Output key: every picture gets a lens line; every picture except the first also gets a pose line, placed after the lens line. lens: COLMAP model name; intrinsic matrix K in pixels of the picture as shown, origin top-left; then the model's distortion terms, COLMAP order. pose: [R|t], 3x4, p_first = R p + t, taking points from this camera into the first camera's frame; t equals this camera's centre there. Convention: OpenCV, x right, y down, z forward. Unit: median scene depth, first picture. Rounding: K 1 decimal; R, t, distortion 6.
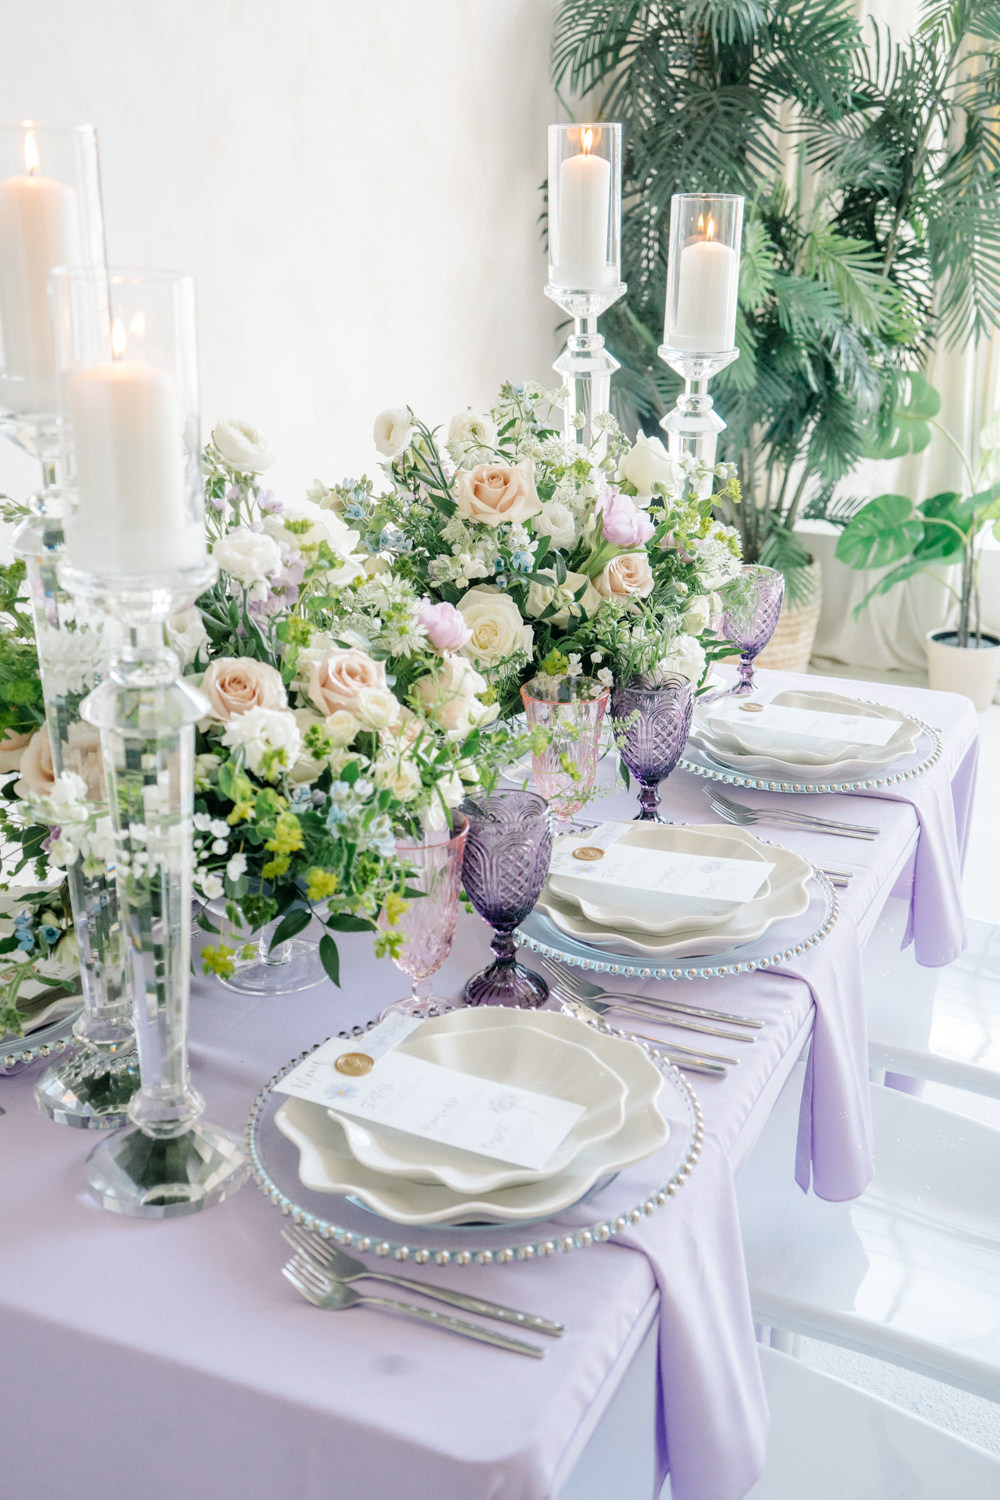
lens RADIAL K [[1666.6, 0, 500.0], [0, 1666.6, 750.0], [0, 0, 1]] dist [0.012203, 0.407224]
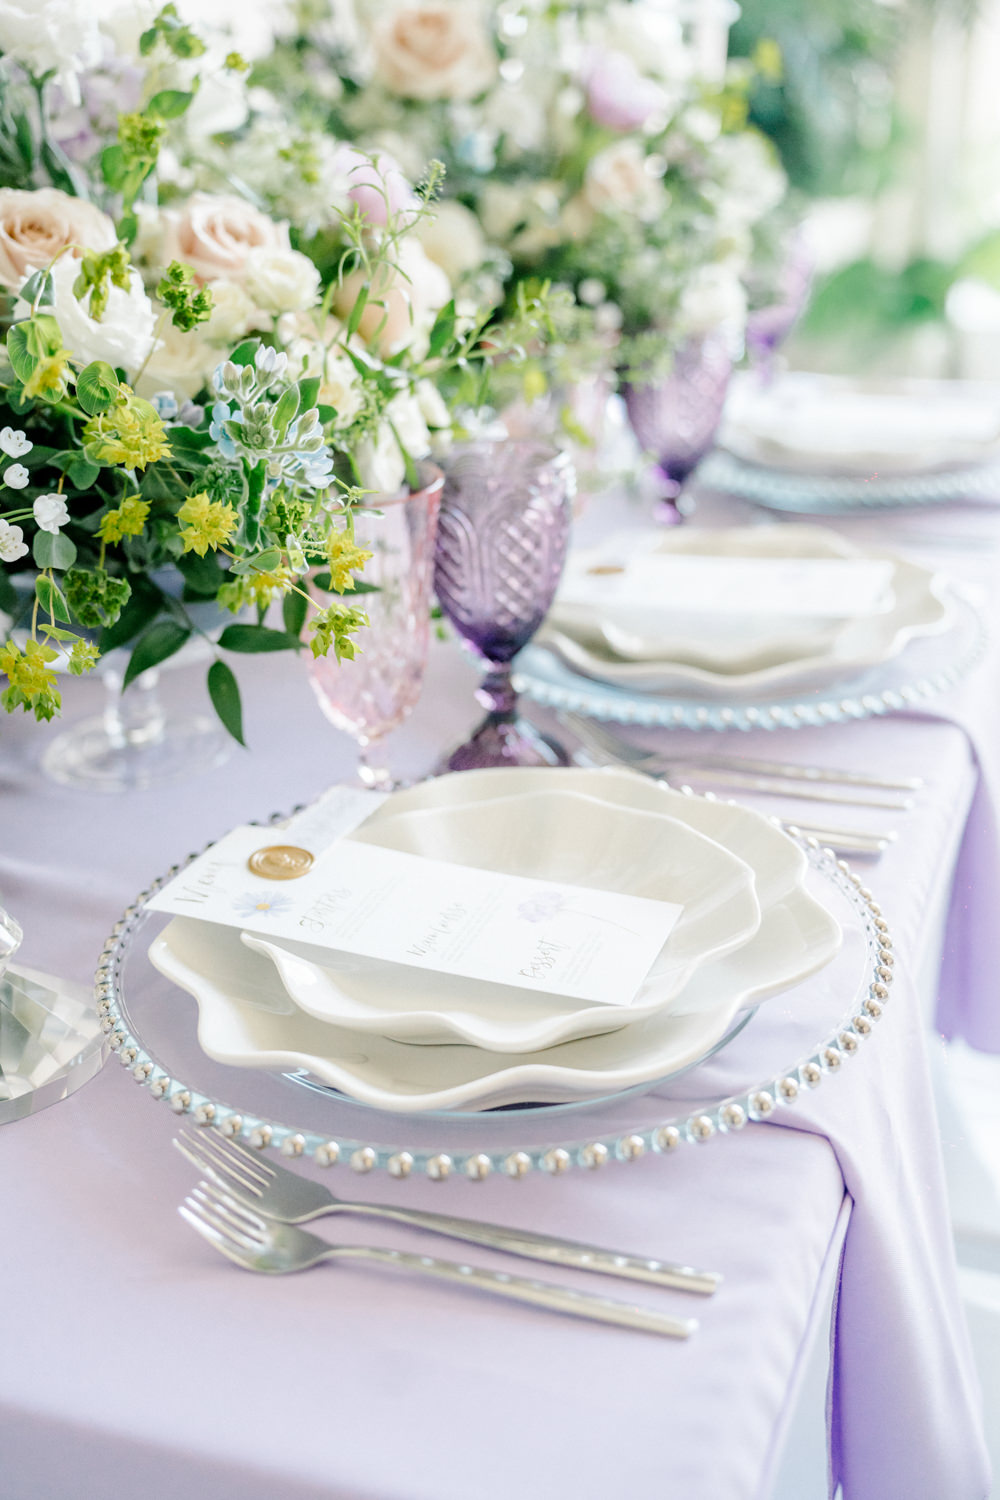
lens RADIAL K [[1814.9, 0, 500.0], [0, 1814.9, 750.0], [0, 0, 1]] dist [0.066697, -0.003664]
pose [[0.996673, -0.052726, 0.062150, -0.049609], [0.049131, 0.997106, 0.058023, 0.119532], [-0.065030, -0.054776, 0.996379, 0.372146]]
